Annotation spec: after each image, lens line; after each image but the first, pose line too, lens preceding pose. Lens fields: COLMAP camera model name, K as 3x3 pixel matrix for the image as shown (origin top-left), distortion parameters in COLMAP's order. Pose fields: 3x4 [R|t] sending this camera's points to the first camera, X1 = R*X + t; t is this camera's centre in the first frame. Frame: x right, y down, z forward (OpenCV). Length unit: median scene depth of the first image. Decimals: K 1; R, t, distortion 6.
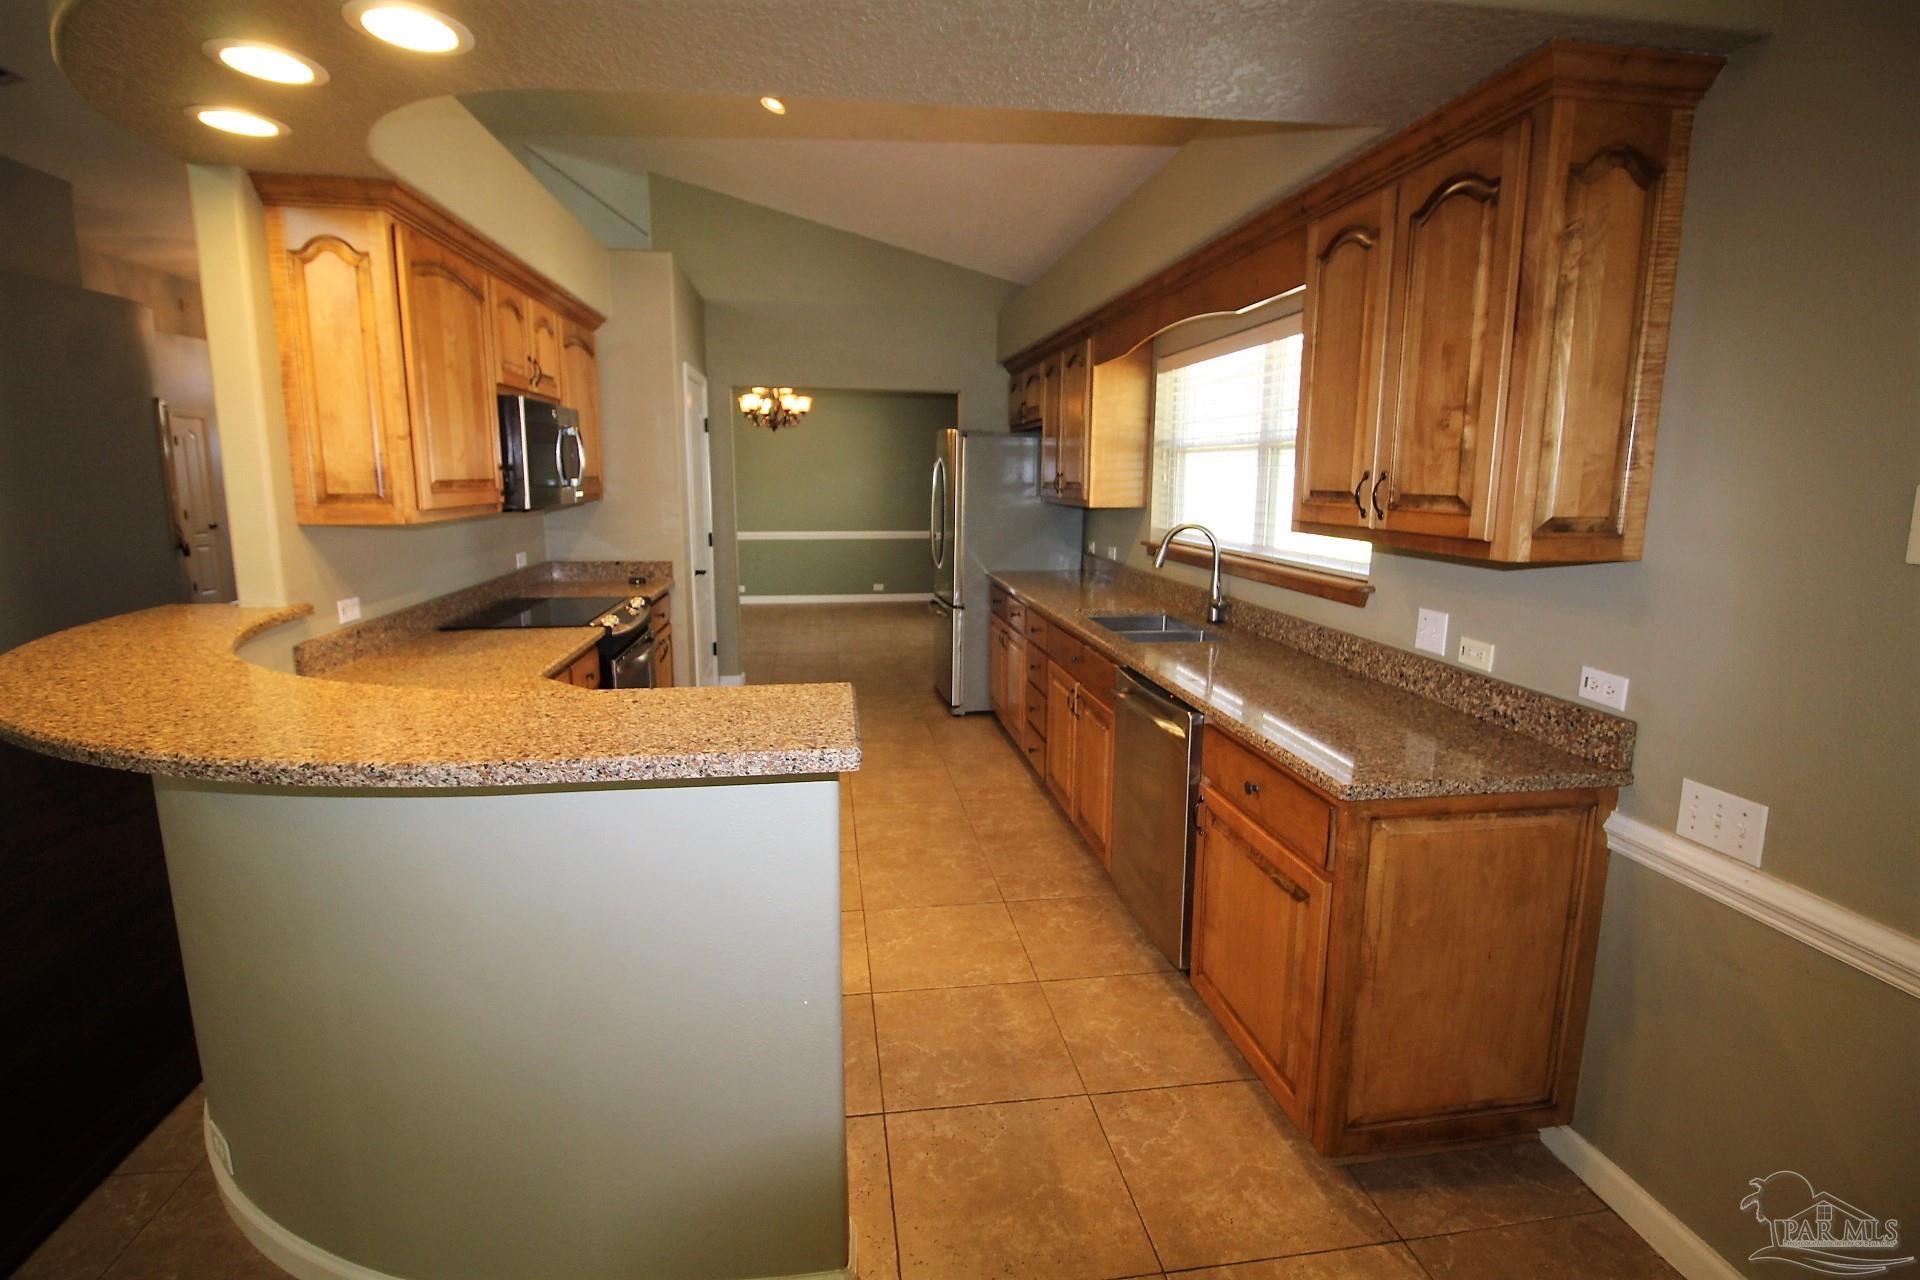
lens RADIAL K [[888.7, 0, 950.5], [0, 888.7, 627.1], [0, 0, 1]] dist [-0.000337, -0.005779]
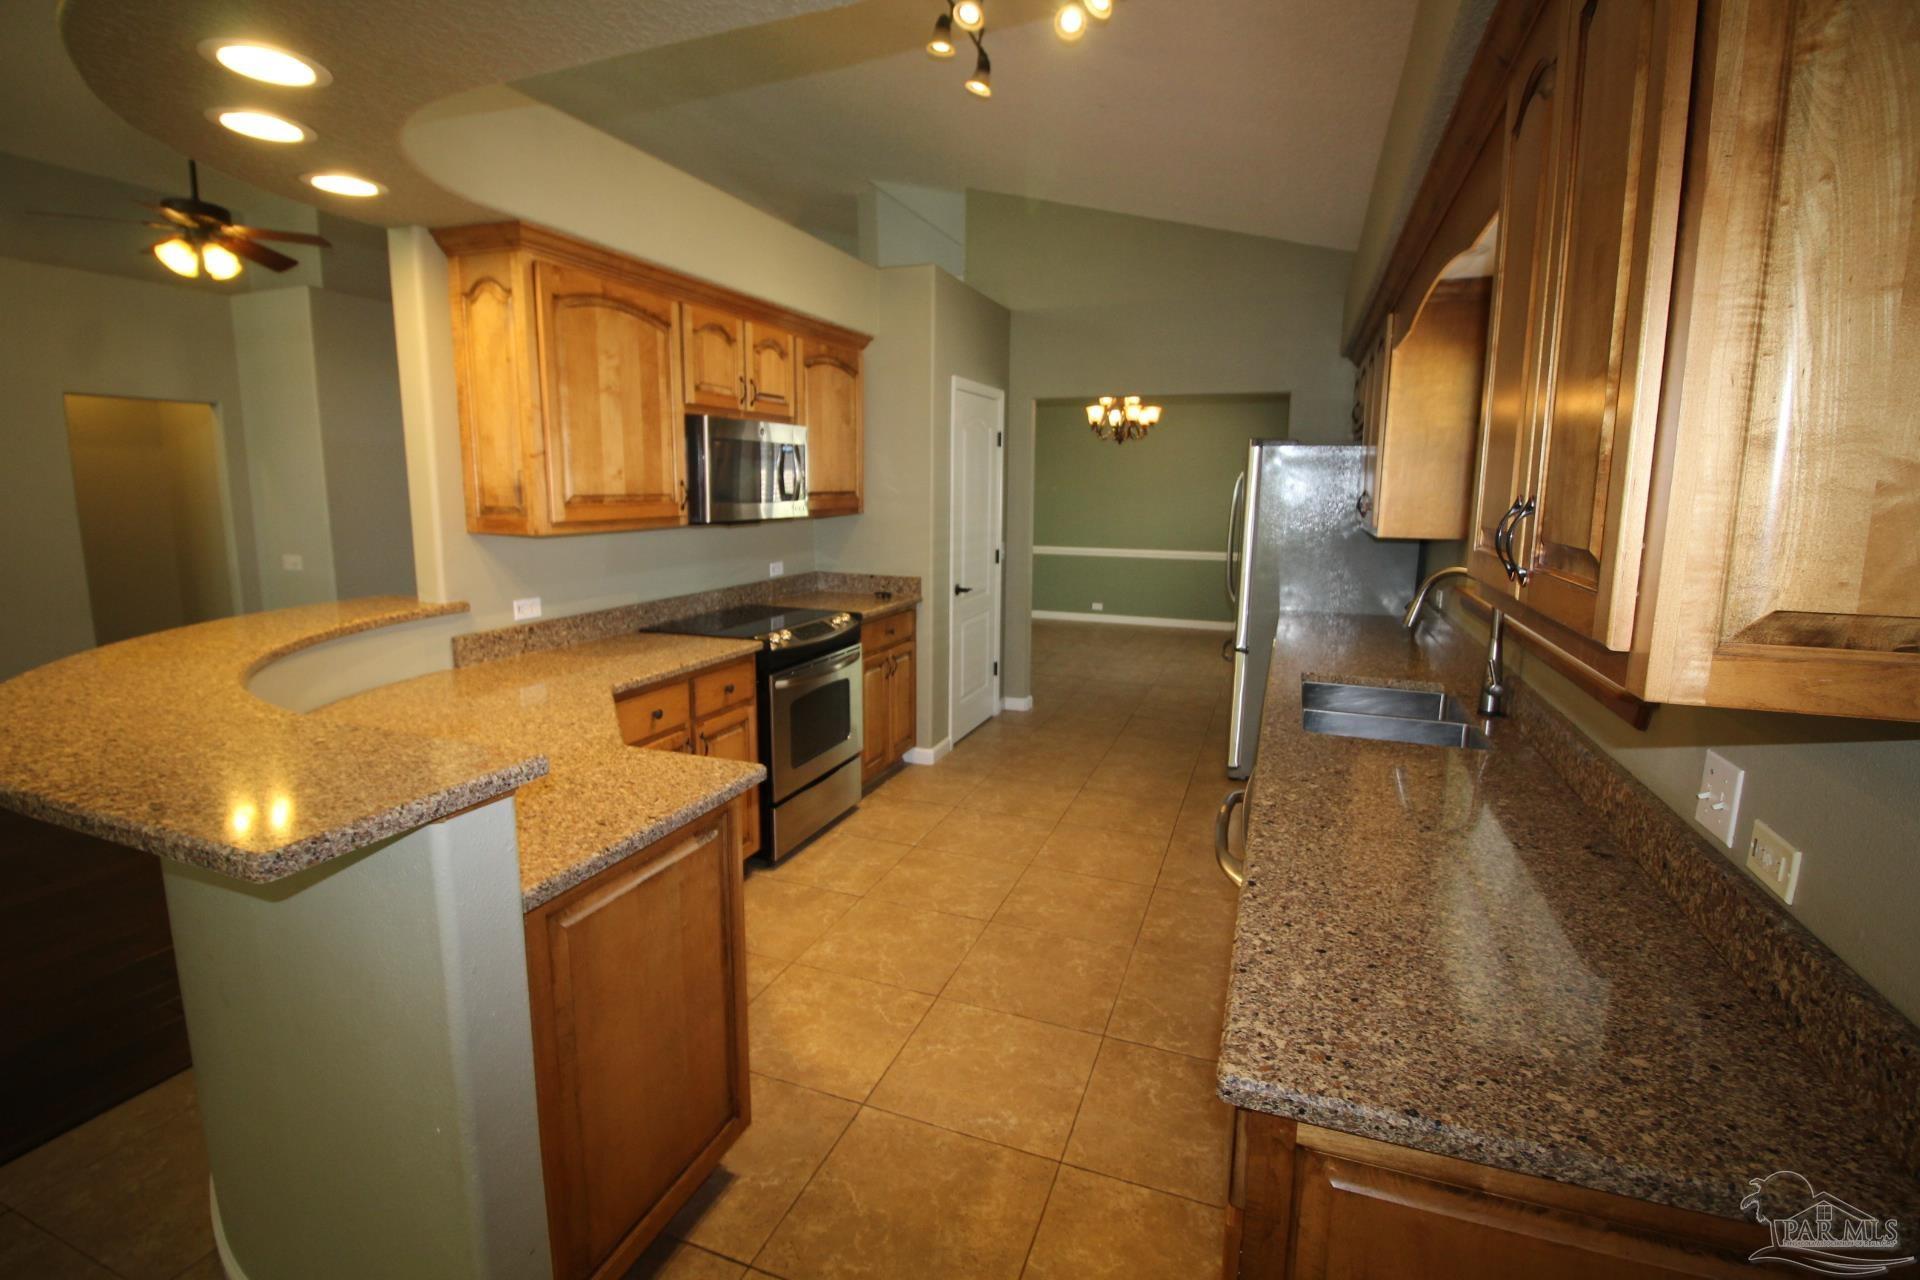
lens RADIAL K [[888.7, 0, 950.8], [0, 888.7, 625.5], [0, 0, 1]] dist [-0.000337, -0.005779]
pose [[0.872442, 0.080668, -0.482014, 0.289149], [-0.088659, 0.996043, 0.006222, -0.044955], [0.480608, 0.037307, 0.876141, 0.229380]]
